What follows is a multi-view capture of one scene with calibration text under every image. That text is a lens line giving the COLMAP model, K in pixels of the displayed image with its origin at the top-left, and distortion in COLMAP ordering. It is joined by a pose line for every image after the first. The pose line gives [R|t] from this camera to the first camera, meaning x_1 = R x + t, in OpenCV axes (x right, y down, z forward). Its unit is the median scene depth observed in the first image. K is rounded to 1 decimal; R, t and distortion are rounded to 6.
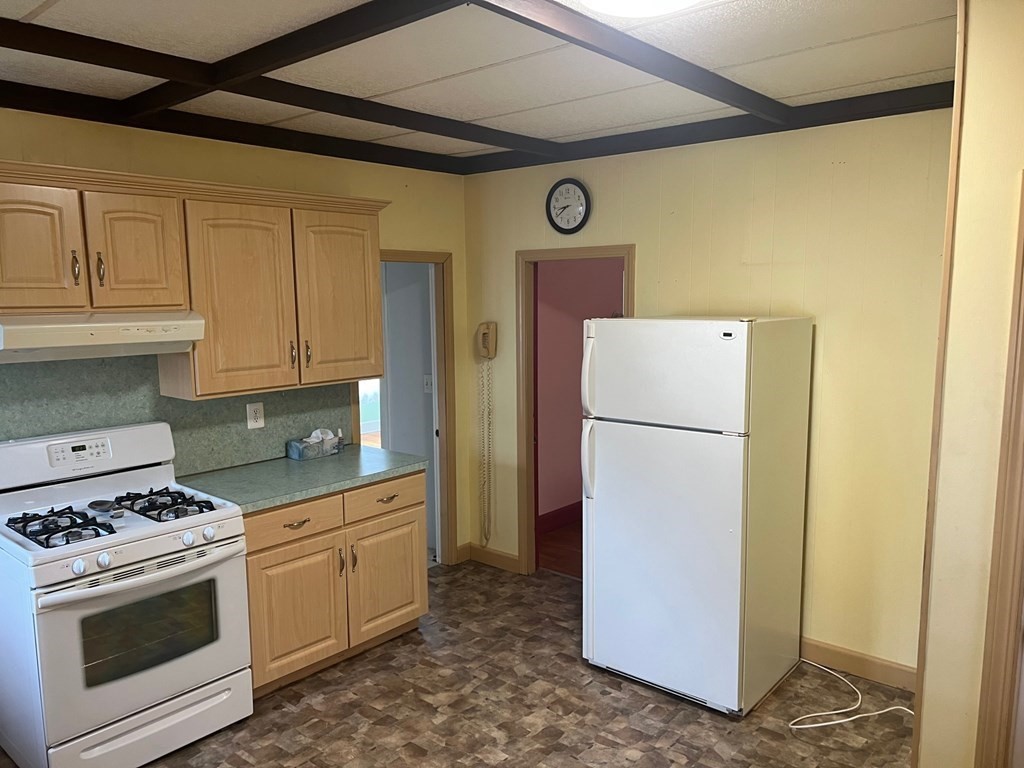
lens RADIAL K [[773.1, 0, 512.0], [0, 773.1, 384.0], [0, 0, 1]] dist [0.023826, -0.002668]
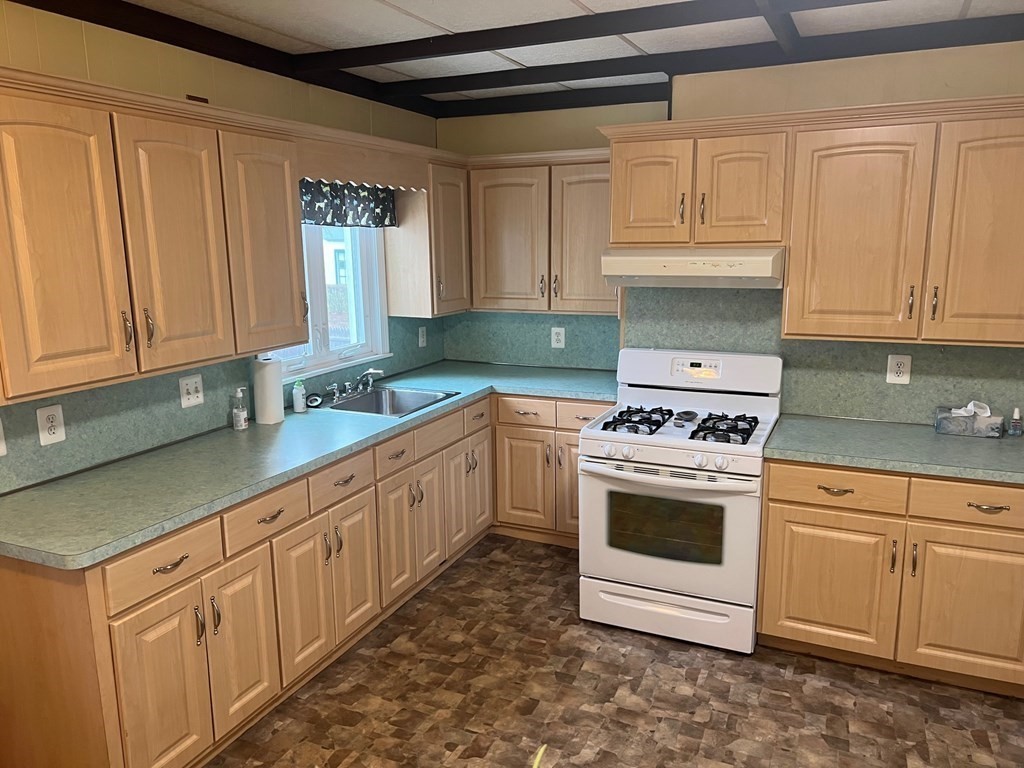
lens RADIAL K [[778.3, 0, 512.0], [0, 778.3, 384.0], [0, 0, 1]] dist [0.008627, -0.033322]
pose [[0.253244, 0.179913, -0.950526, 0.474796], [-0.104054, 0.981920, 0.158133, -0.043783], [0.961790, 0.058860, 0.267385, 0.410743]]
